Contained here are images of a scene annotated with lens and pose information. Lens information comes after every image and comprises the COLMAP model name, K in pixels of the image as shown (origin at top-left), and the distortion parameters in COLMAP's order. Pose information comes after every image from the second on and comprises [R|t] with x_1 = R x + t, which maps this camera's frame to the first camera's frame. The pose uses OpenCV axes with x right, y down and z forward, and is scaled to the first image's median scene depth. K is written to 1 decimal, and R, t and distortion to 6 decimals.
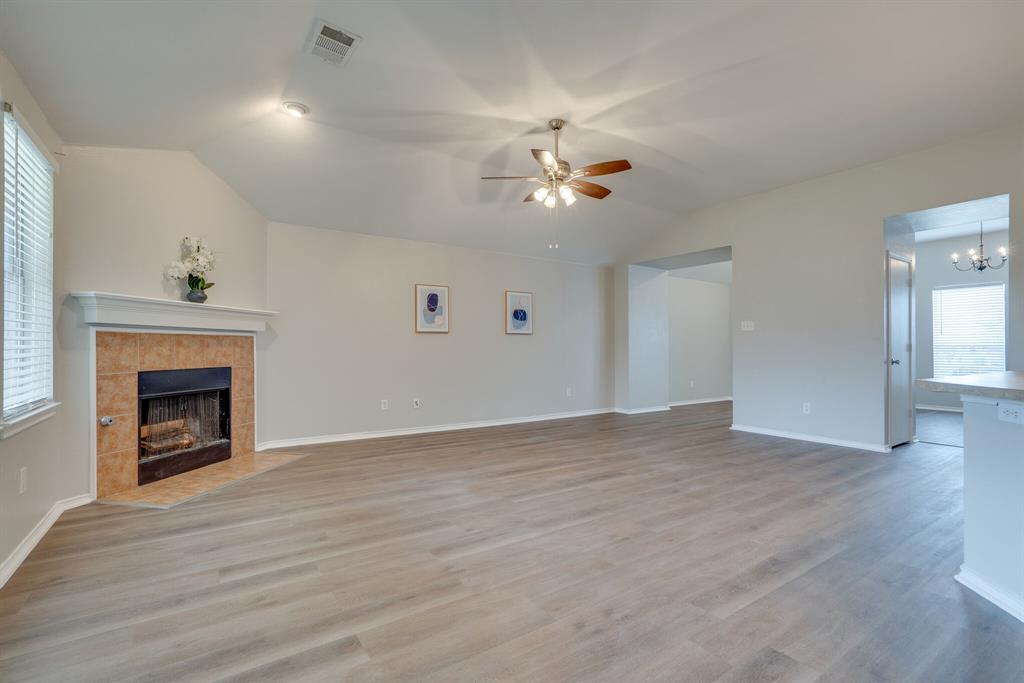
lens RADIAL K [[475.8, 0, 512.0], [0, 475.8, 341.5], [0, 0, 1]] dist [-0.044646, 0.023909]
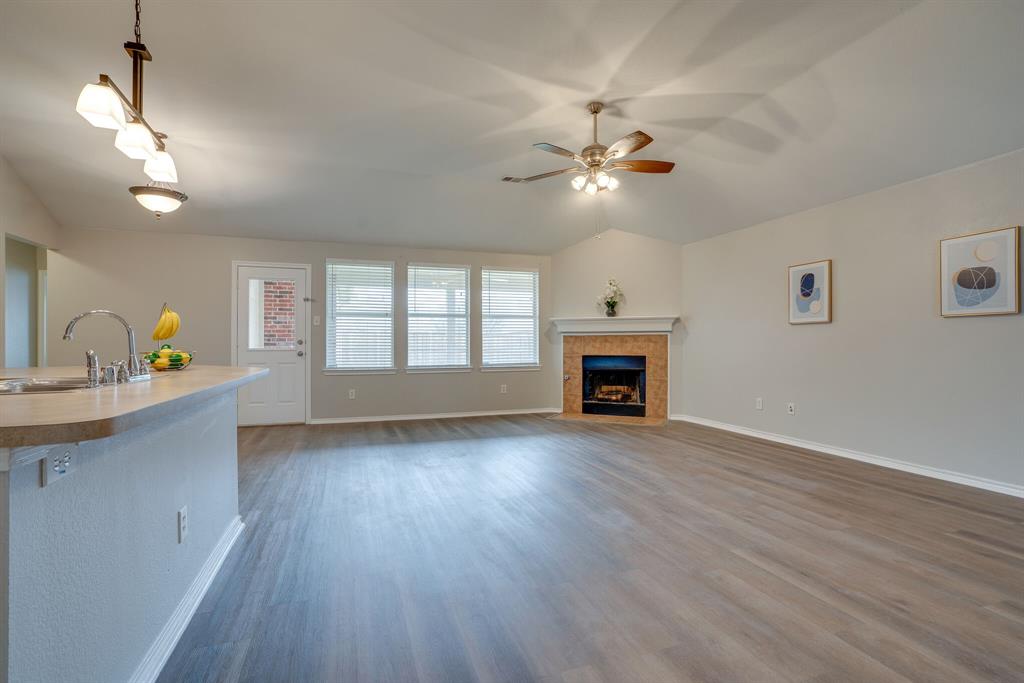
lens RADIAL K [[478.5, 0, 526.2], [0, 478.5, 341.0], [0, 0, 1]] dist [-0.022081, 0.001017]
pose [[-0.239555, -0.005264, -0.970868, 1.074120], [0.013839, 0.999865, -0.008836, 0.016884], [0.970784, -0.015552, -0.239450, 1.104562]]
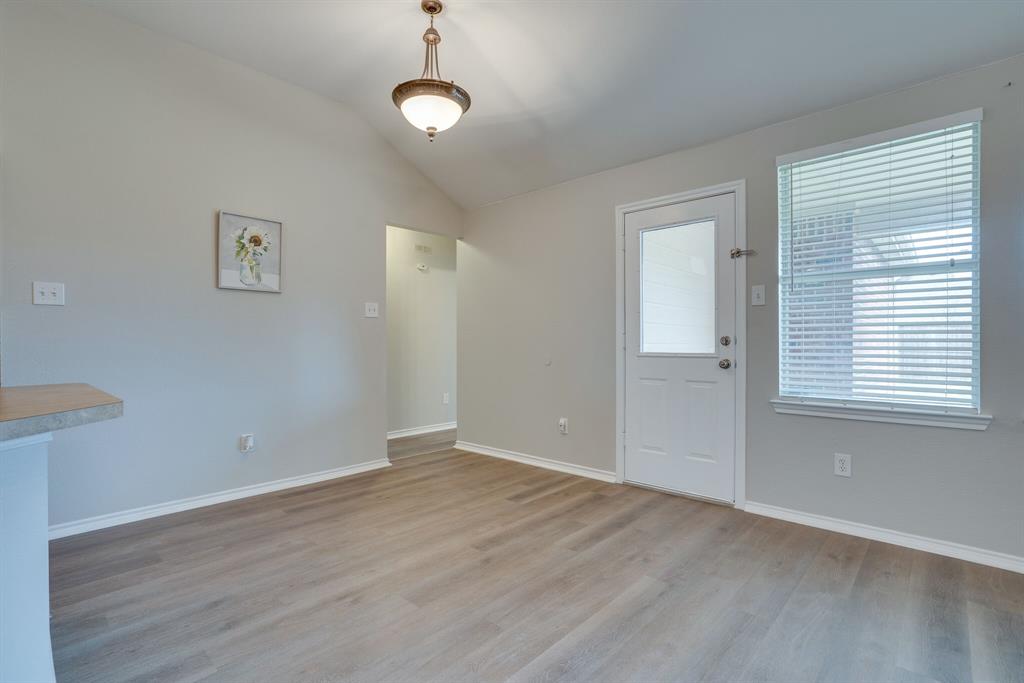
lens RADIAL K [[475.8, 0, 512.0], [0, 475.8, 341.5], [0, 0, 1]] dist [-0.044646, 0.023909]
pose [[-0.975379, 0.000991, -0.220535, 0.269494], [0.004969, 0.999835, -0.017485, 0.009787], [0.220481, -0.018151, -0.975222, 0.701184]]
